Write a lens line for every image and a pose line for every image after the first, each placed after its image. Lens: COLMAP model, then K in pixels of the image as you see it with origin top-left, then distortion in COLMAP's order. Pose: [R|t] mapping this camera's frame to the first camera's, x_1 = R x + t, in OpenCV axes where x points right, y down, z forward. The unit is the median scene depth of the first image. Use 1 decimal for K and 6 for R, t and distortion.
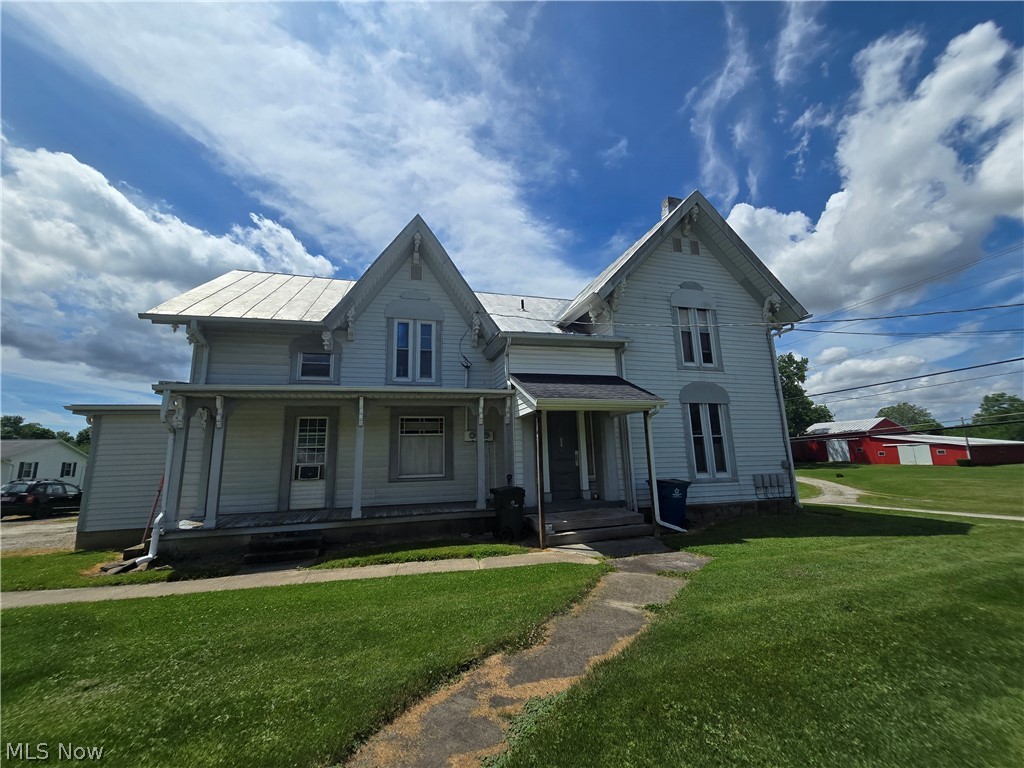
lens RADIAL K [[411.5, 0, 512.0], [0, 411.5, 384.0], [0, 0, 1]] dist [0.000500, 0.000026]
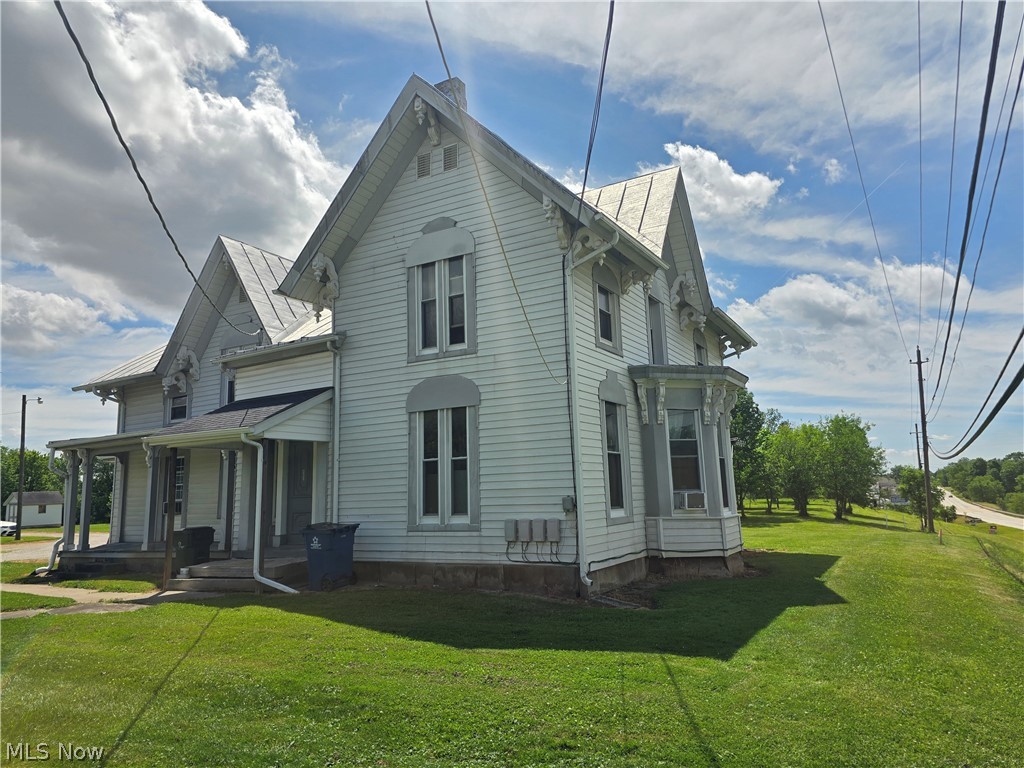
lens RADIAL K [[693.2, 0, 512.0], [0, 693.2, 384.0], [0, 0, 1]] dist [0.104462, -0.087756]
pose [[0.690146, -0.109682, -0.715310, 1.338268], [0.145546, 0.989287, -0.011266, 0.036366], [0.708883, -0.096336, 0.698716, 0.318022]]
